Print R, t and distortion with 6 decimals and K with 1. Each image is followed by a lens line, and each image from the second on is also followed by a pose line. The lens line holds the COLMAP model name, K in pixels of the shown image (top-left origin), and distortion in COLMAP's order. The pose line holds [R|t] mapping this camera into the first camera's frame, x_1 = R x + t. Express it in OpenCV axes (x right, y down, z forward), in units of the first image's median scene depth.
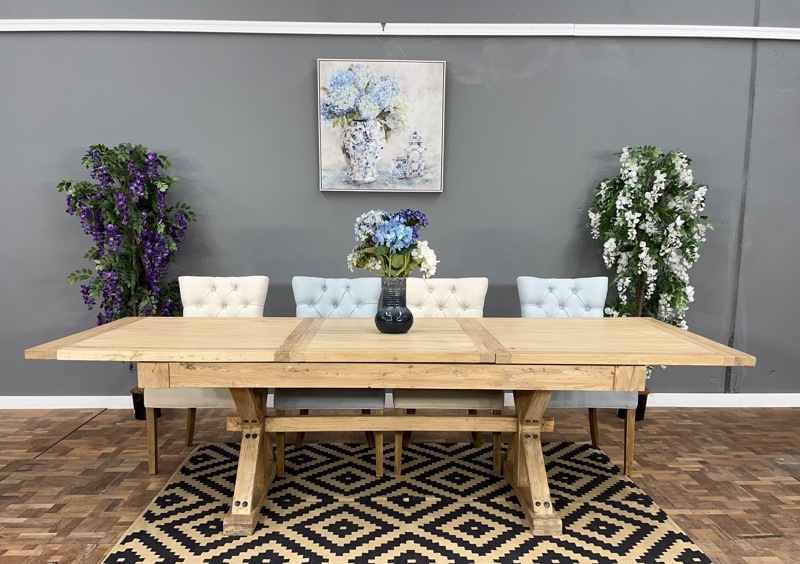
lens RADIAL K [[738.3, 0, 397.9], [0, 738.3, 311.9], [0, 0, 1]] dist [0.048886, -0.030225]
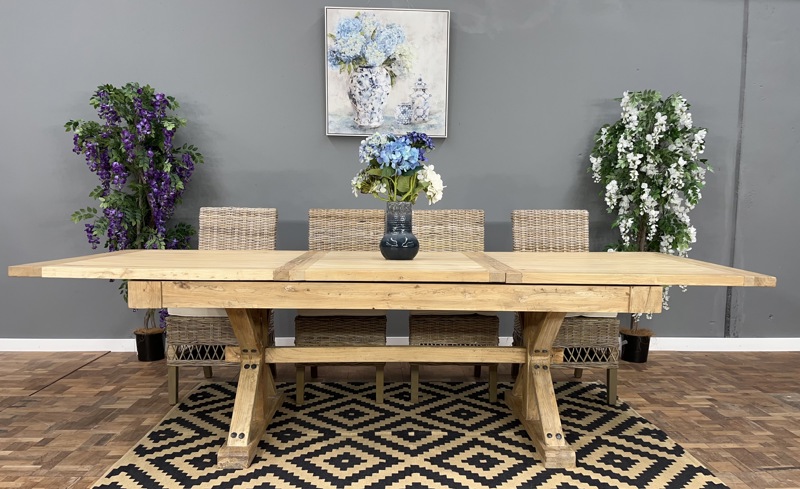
lens RADIAL K [[674.3, 0, 411.2], [0, 674.3, 250.2], [0, 0, 1]] dist [0.080176, -0.125297]
pose [[0.999903, 0.002516, 0.013674, -0.001760], [-0.001742, 0.998411, -0.056323, 0.062107], [-0.013794, 0.056293, 0.998319, 0.102476]]
